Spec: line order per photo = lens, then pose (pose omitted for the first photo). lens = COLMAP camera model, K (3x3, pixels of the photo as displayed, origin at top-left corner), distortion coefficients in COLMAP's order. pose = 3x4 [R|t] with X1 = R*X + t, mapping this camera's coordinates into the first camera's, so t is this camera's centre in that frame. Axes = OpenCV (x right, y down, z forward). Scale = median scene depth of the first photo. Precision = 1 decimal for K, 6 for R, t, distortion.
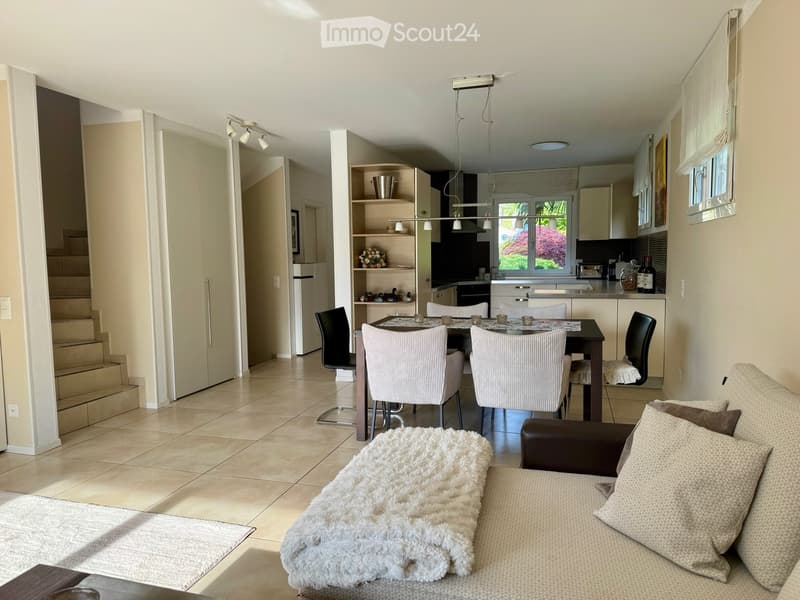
lens RADIAL K [[558.4, 0, 400.0], [0, 558.4, 300.0], [0, 0, 1]] dist [0.115735, -0.135910]
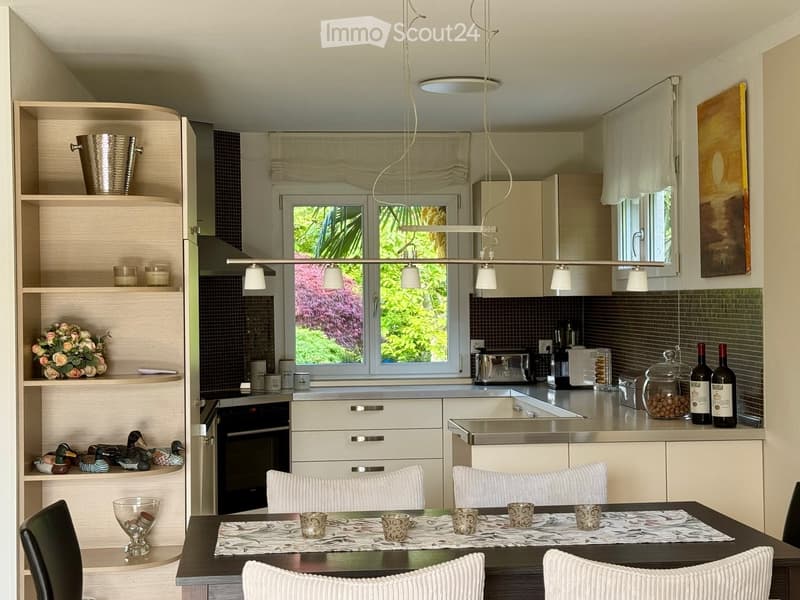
lens RADIAL K [[1333.2, 0, 400.0], [0, 1333.2, 300.0], [0, 0, 1]] dist [0.116472, -0.048037]
pose [[0.929982, 0.002959, 0.367593, -0.173394], [0.029303, 0.996189, -0.082152, -0.029892], [-0.366435, 0.087171, 0.926351, 0.101199]]
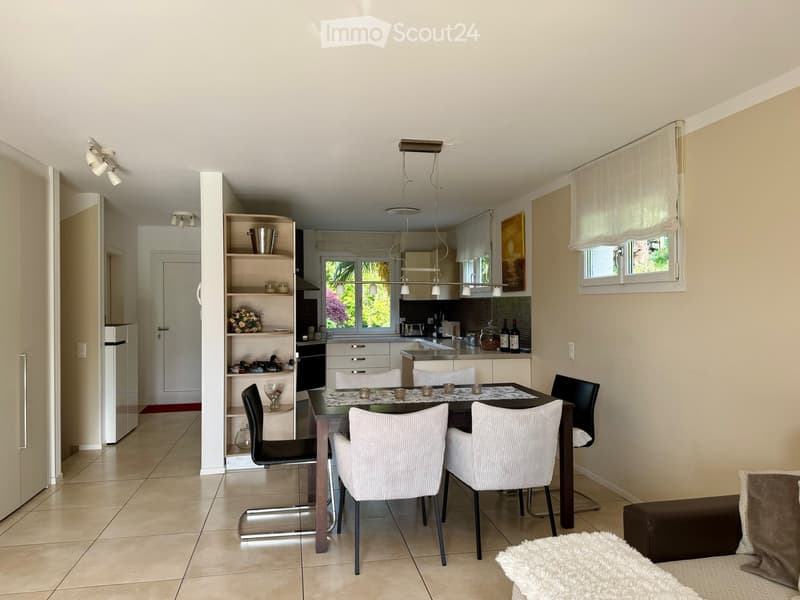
lens RADIAL K [[558.4, 0, 400.0], [0, 558.4, 300.0], [0, 0, 1]] dist [0.115735, -0.135910]
pose [[0.891664, 0.010928, 0.452565, -0.230985], [0.030499, 0.995987, -0.084140, -0.027329], [-0.451669, 0.088827, 0.887753, 0.124794]]
